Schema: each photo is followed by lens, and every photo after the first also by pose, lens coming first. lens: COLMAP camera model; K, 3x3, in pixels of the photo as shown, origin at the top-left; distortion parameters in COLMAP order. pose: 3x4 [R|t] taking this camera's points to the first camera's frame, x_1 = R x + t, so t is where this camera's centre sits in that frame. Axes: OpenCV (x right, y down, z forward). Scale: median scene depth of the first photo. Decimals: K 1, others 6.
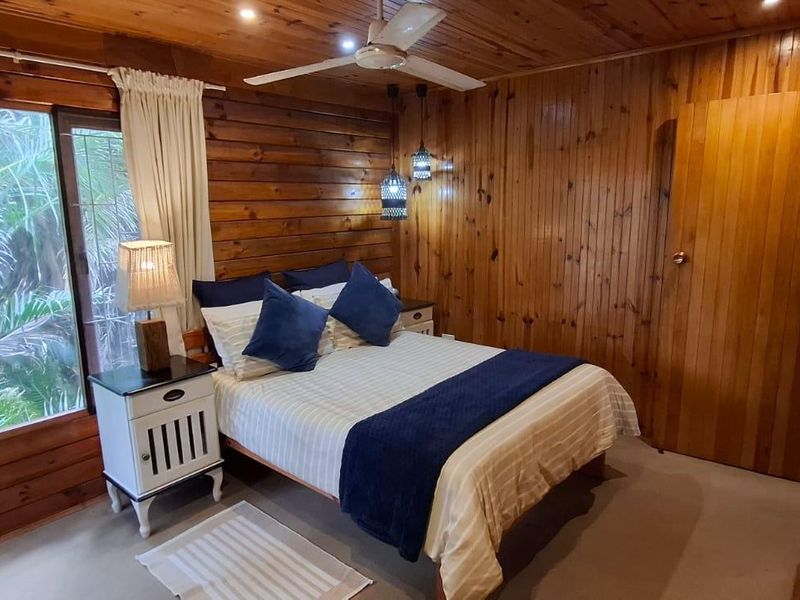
lens RADIAL K [[518.8, 0, 400.0], [0, 518.8, 300.0], [0, 0, 1]] dist [0.002742, 0.001755]
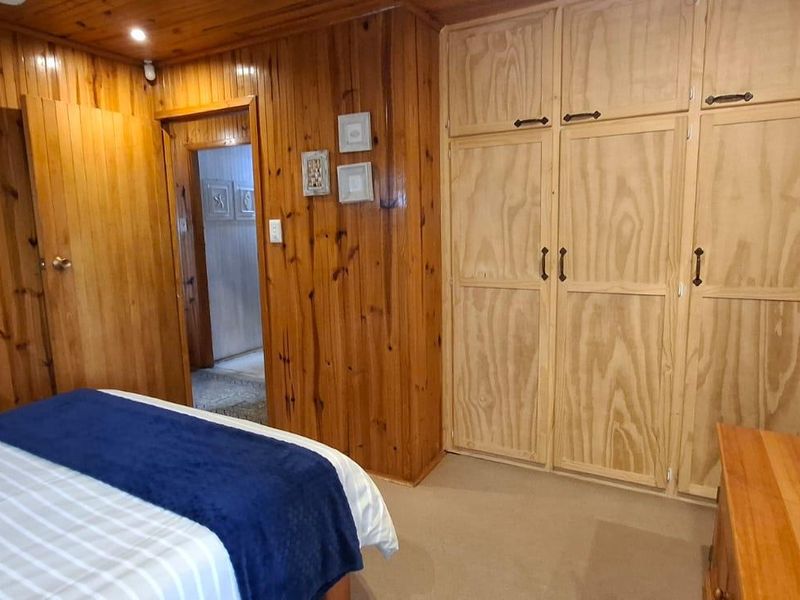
lens RADIAL K [[518.8, 0, 400.0], [0, 518.8, 300.0], [0, 0, 1]] dist [0.002742, 0.001755]
pose [[-0.207993, -0.137662, 0.968395, -0.478059], [0.191145, 0.965238, 0.178268, -0.063836], [-0.959272, 0.222182, -0.174449, 0.566059]]
